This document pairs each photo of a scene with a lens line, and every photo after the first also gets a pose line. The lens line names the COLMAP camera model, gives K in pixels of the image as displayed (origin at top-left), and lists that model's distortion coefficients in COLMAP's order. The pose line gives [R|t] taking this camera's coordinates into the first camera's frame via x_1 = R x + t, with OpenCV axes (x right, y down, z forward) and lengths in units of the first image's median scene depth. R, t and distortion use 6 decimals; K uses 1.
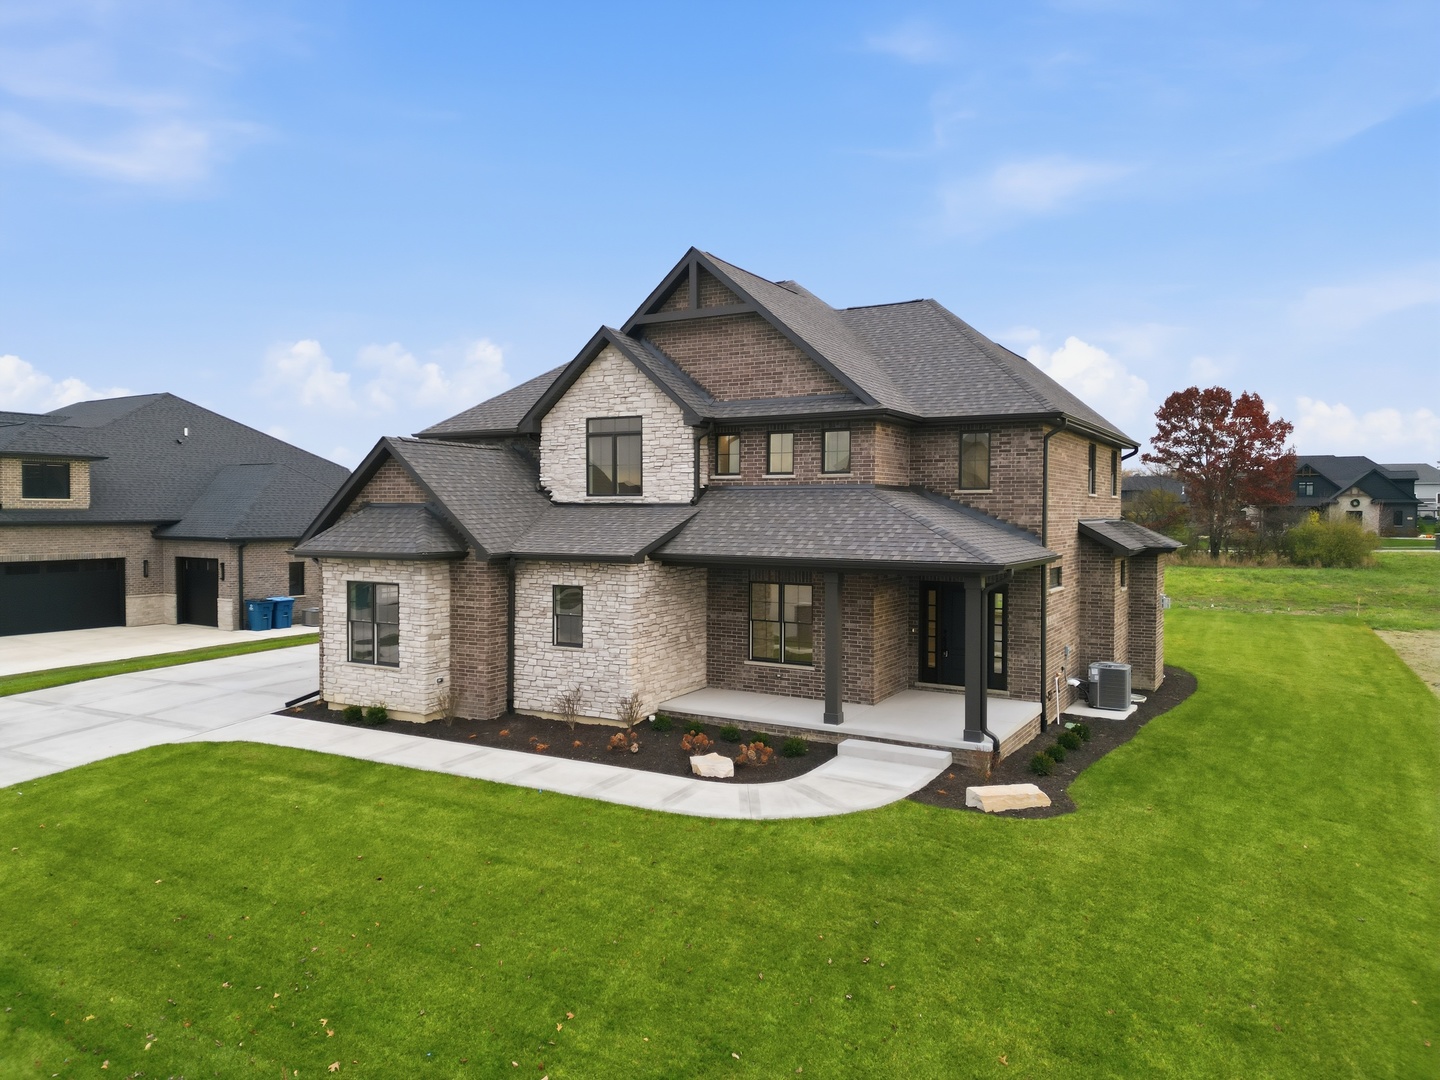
lens RADIAL K [[996.6, 0, 723.8], [0, 996.6, 536.8], [0, 0, 1]] dist [0.110234, -0.120447]
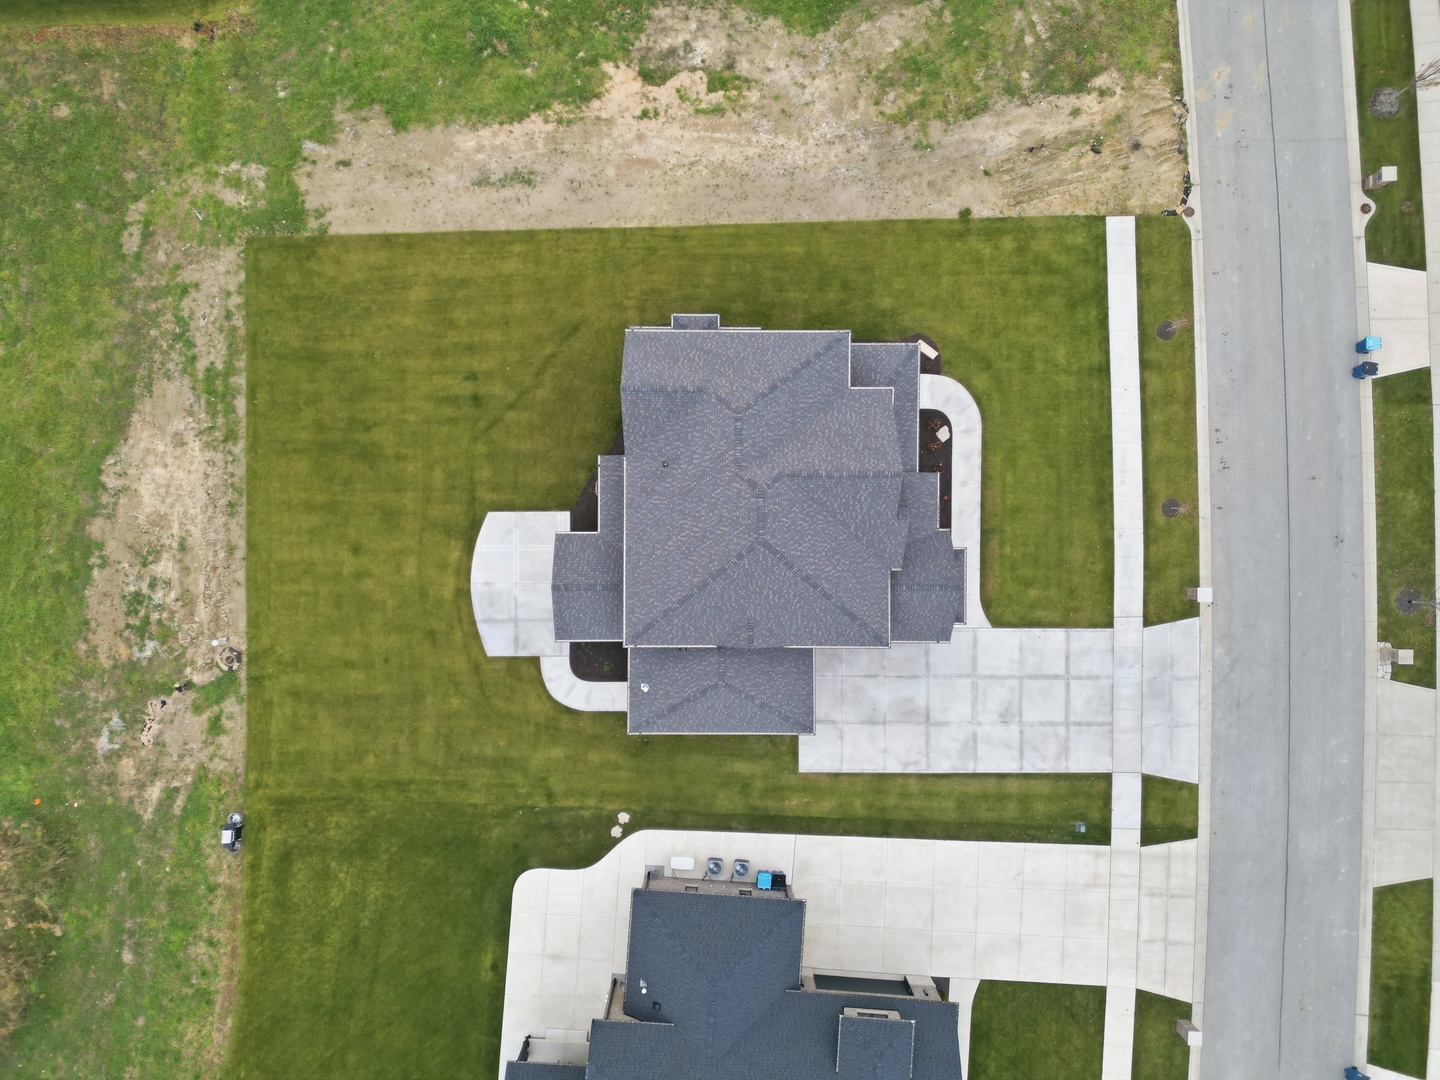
lens RADIAL K [[996.6, 0, 723.8], [0, 996.6, 536.8], [0, 0, 1]] dist [0.110234, -0.120447]
pose [[-0.492608, -0.870231, -0.005982, 0.056119], [0.014104, -0.014857, 0.999790, -2.418157], [-0.870137, 0.492421, 0.019592, 1.358166]]
